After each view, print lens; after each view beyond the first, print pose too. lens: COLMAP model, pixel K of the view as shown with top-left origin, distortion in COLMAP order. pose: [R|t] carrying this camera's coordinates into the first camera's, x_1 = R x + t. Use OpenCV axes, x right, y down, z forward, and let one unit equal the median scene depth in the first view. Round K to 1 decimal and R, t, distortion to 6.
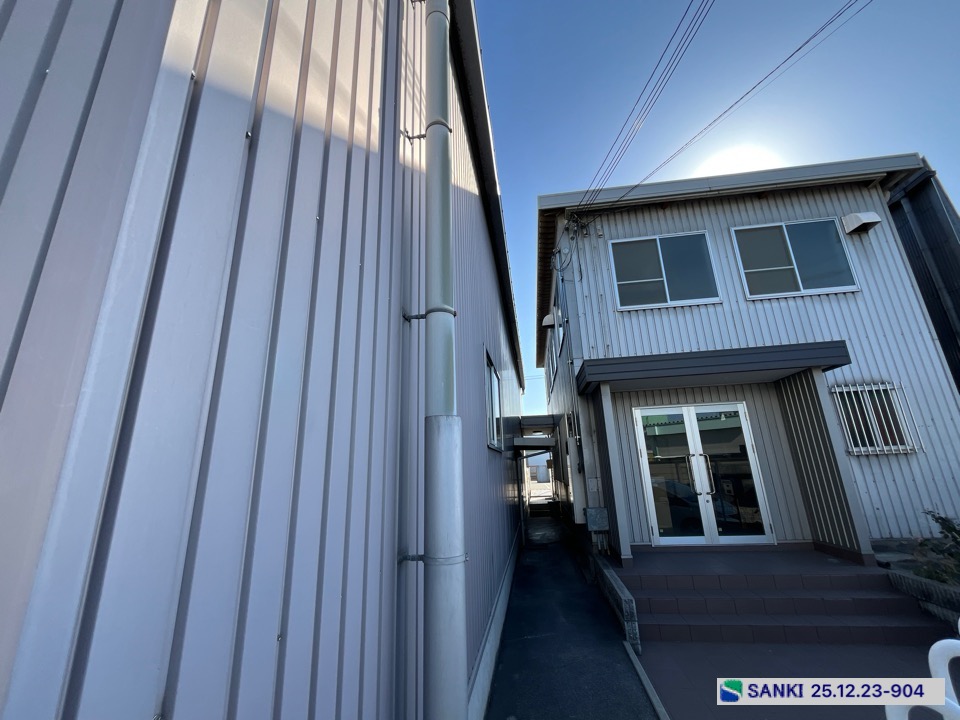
lens RADIAL K [[389.1, 0, 477.0], [0, 389.1, 360.7], [0, 0, 1]] dist [-0.002513, -0.000260]
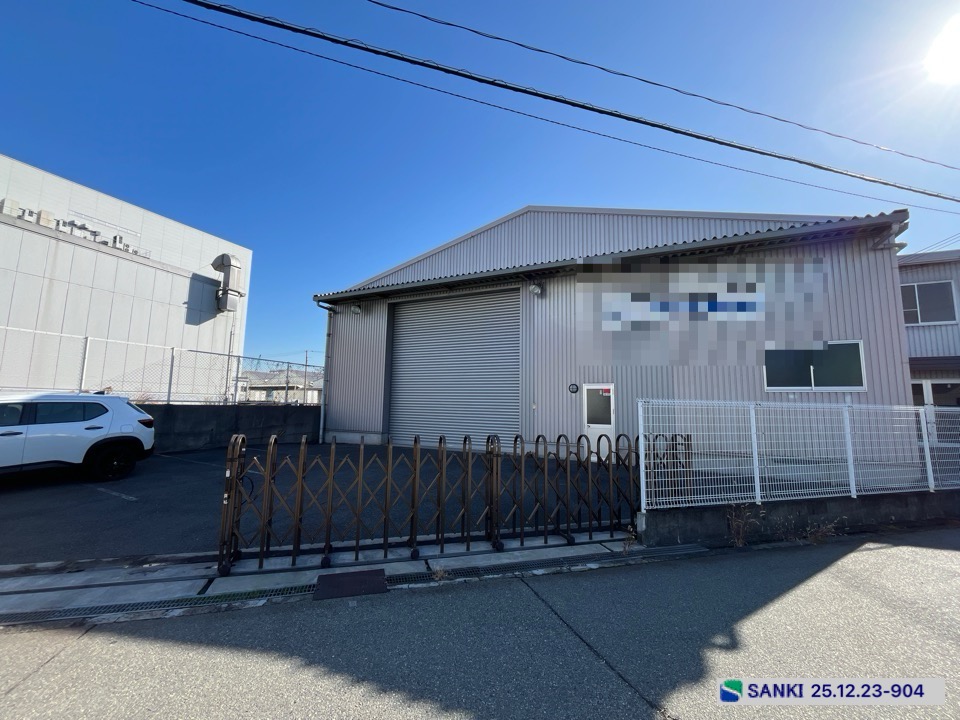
lens RADIAL K [[389.1, 0, 477.0], [0, 389.1, 360.7], [0, 0, 1]] dist [-0.002513, -0.000260]
pose [[0.952816, 0.018996, -0.302954, -1.064335], [0.029345, 0.987601, 0.154216, -0.359880], [0.302127, -0.155830, 0.940445, -1.563145]]
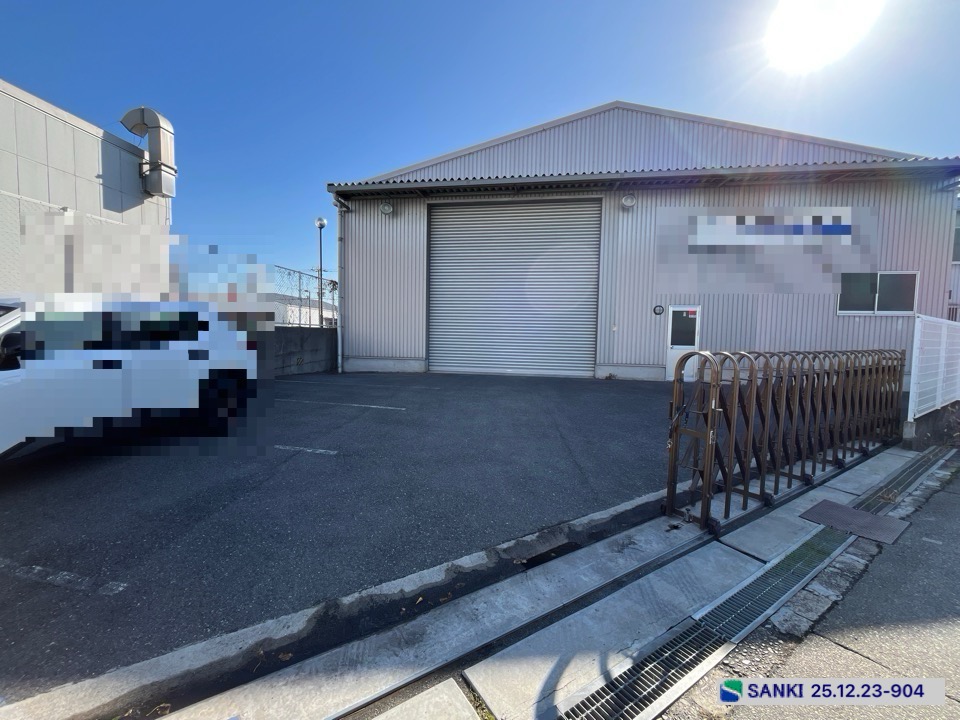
lens RADIAL K [[389.1, 0, 477.0], [0, 389.1, 360.7], [0, 0, 1]] dist [-0.002513, -0.000260]
pose [[0.998414, 0.055504, -0.009384, -1.971451], [-0.049334, 0.943043, 0.328992, -0.270119], [0.027110, -0.328007, 0.944286, -1.536875]]
